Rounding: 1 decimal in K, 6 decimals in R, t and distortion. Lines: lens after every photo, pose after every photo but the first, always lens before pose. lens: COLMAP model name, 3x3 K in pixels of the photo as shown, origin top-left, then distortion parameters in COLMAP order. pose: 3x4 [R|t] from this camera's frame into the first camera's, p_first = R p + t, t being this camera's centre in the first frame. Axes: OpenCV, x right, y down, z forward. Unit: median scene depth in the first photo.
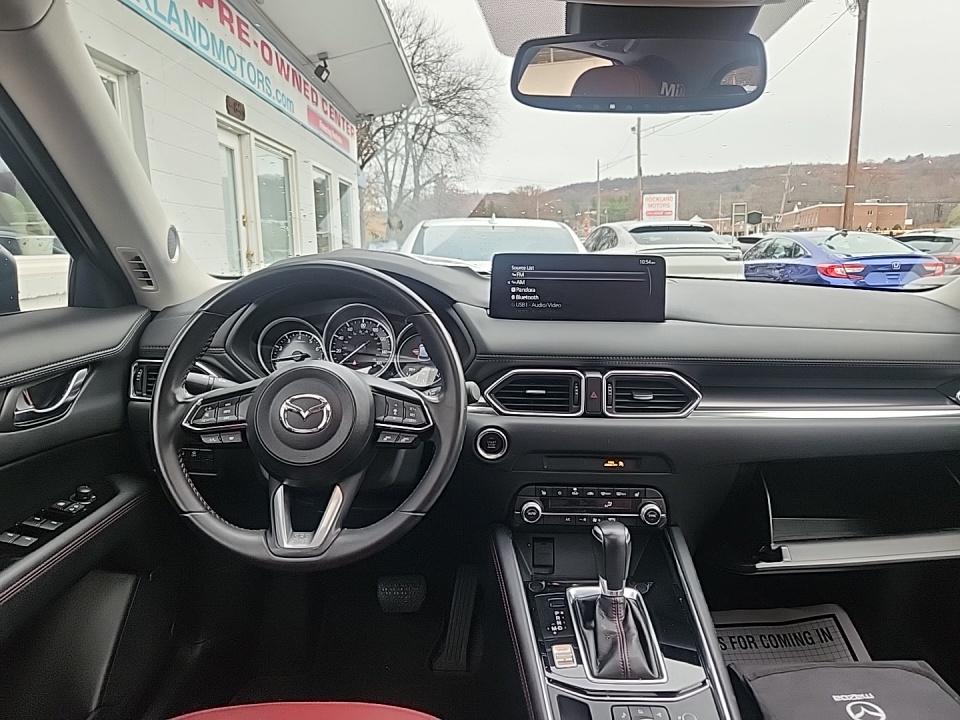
lens RADIAL K [[635.9, 0, 481.2], [0, 635.9, 362.4], [0, 0, 1]] dist [0.074093, -0.046378]
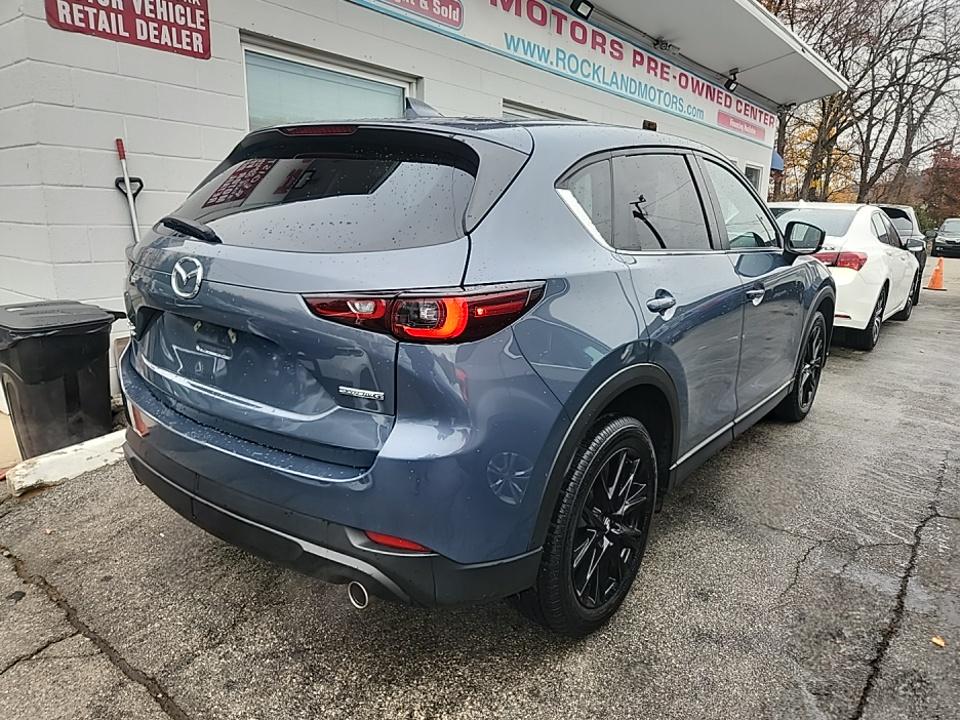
lens RADIAL K [[635.9, 0, 481.2], [0, 635.9, 362.4], [0, 0, 1]] dist [0.074093, -0.046378]
pose [[0.793454, 0.150018, -0.589852, 0.195255], [-0.132444, 0.988481, 0.073242, 0.056970], [0.594045, 0.020008, 0.804183, -0.293217]]
